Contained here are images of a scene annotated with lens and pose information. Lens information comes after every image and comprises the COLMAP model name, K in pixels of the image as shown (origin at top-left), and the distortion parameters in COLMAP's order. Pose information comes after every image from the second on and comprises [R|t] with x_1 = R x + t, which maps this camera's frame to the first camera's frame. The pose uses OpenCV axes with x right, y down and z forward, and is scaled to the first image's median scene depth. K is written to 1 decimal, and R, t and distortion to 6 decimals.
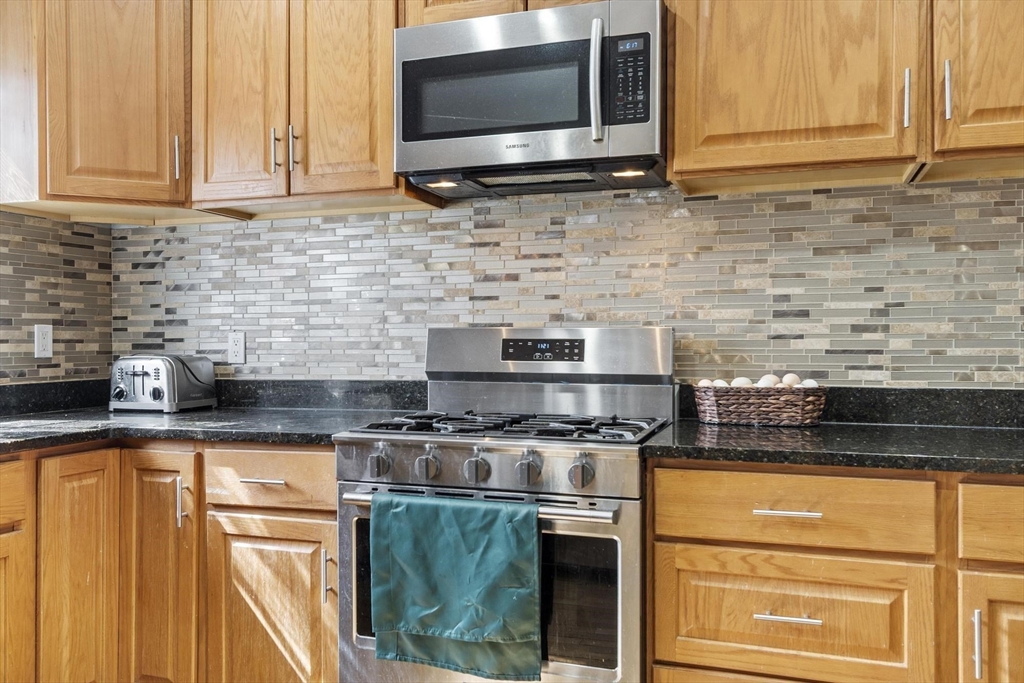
lens RADIAL K [[840.0, 0, 500.1], [0, 840.0, 345.8], [0, 0, 1]] dist [0.009079, 0.002119]
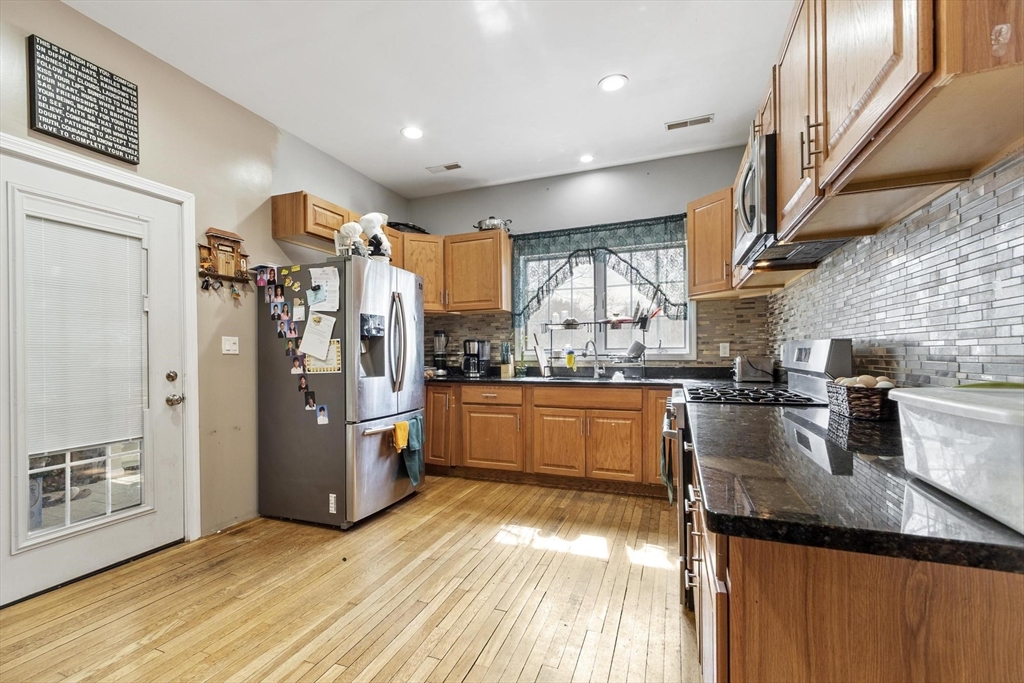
lens RADIAL K [[446.8, 0, 494.1], [0, 446.8, 355.8], [0, 0, 1]] dist [0.001476, 0.000369]
pose [[-0.037307, 0.009769, -0.999256, 0.874096], [0.000480, 0.999952, 0.009758, -0.001624], [0.999304, -0.000116, -0.037310, 0.422782]]
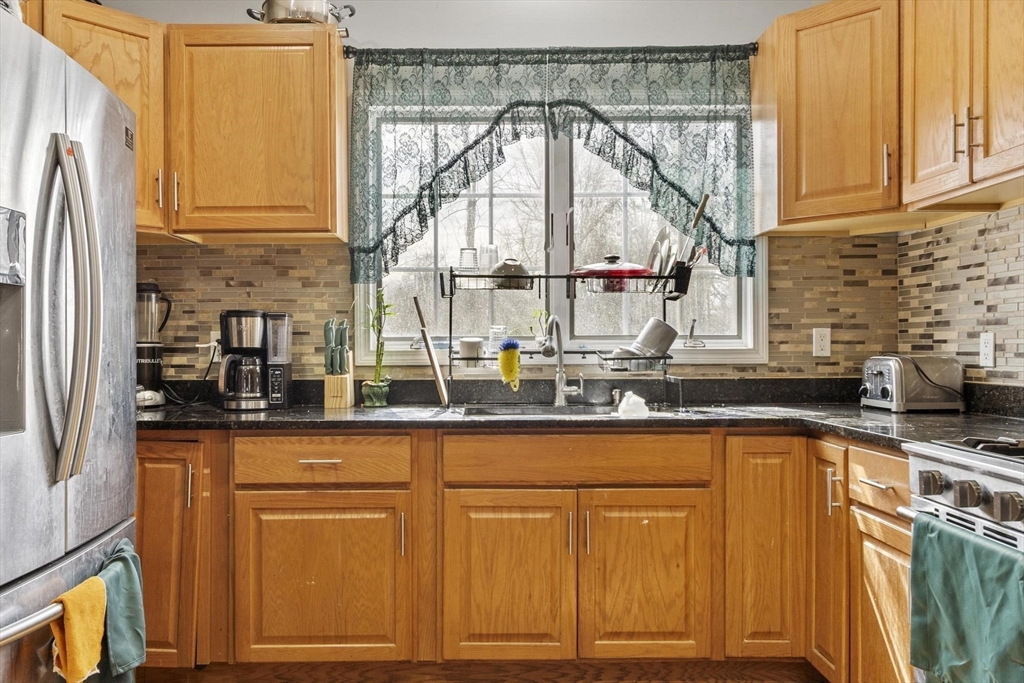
lens RADIAL K [[803.5, 0, 489.5], [0, 803.5, 339.6], [0, 0, 1]] dist [0.005312, 0.007226]
pose [[0.349810, -0.001258, -0.936820, 0.378869], [-0.005949, 0.999976, -0.003564, -0.002710], [0.936802, 0.006820, 0.349794, 0.201850]]
